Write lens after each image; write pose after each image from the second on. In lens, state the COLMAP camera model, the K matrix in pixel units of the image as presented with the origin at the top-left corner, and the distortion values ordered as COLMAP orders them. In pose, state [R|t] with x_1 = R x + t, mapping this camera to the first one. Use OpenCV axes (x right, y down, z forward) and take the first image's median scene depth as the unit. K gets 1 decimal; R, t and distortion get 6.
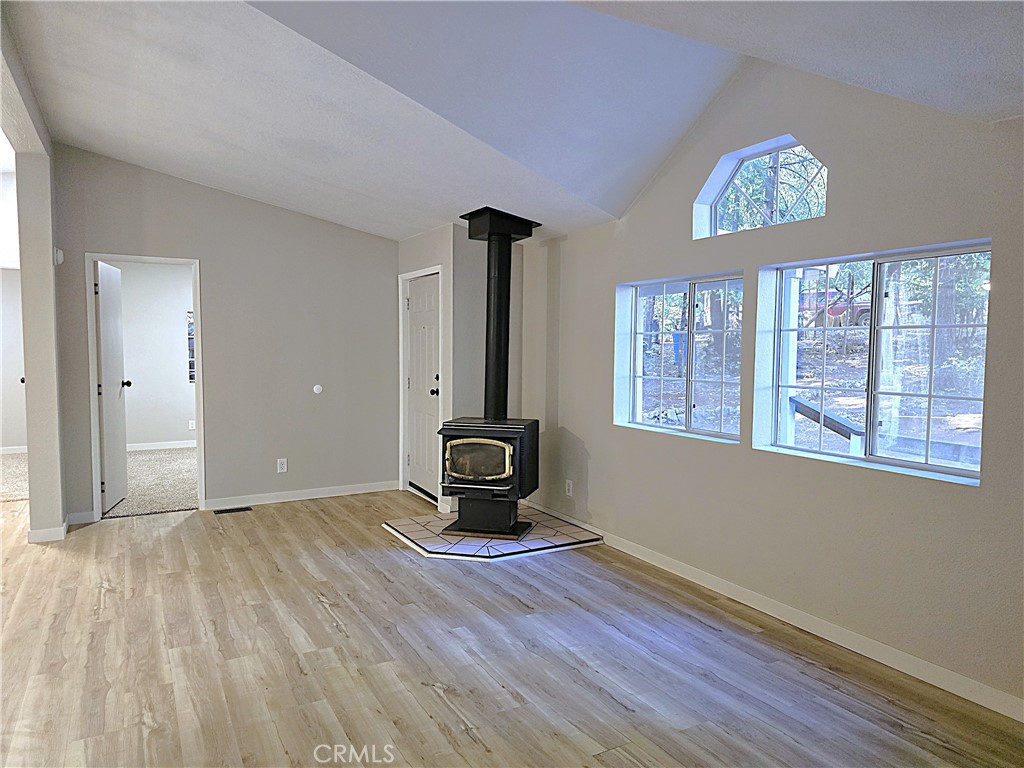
lens RADIAL K [[685.6, 0, 522.3], [0, 685.6, 388.5], [0, 0, 1]] dist [0.042689, -0.037850]
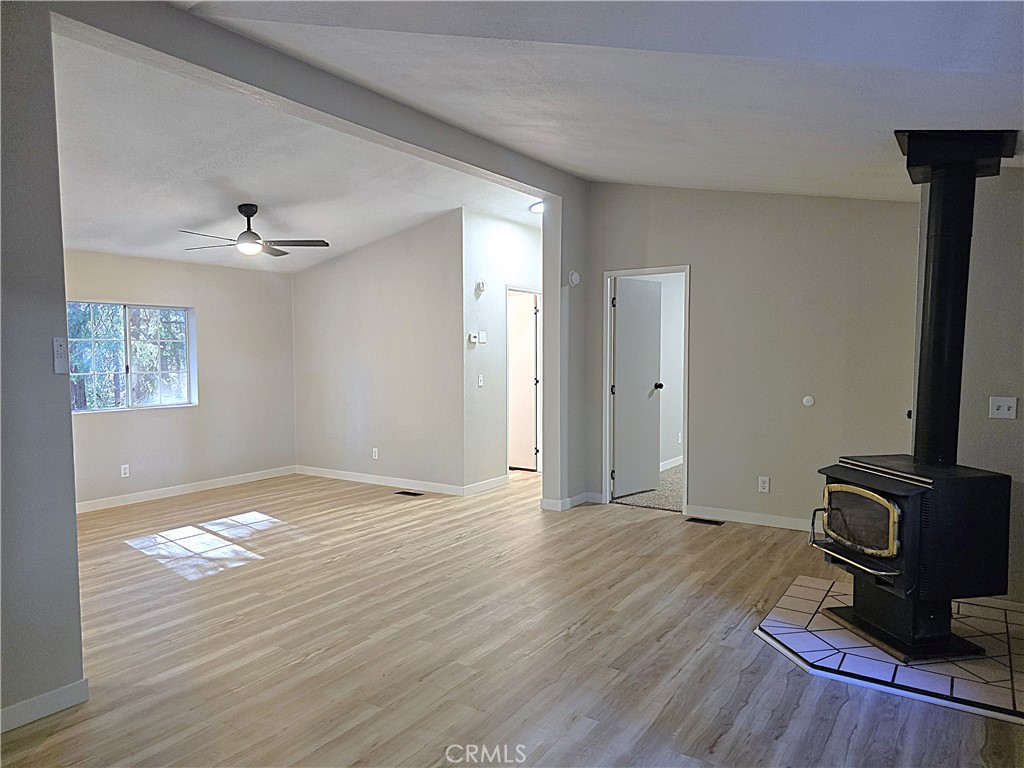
lens RADIAL K [[685.6, 0, 520.9], [0, 685.6, 382.1], [0, 0, 1]] dist [0.042689, -0.037850]
pose [[0.459088, 0.036297, -0.887649, 0.398417], [-0.048298, 0.998707, 0.015859, -0.025760], [0.887077, 0.035591, 0.460248, 0.417008]]
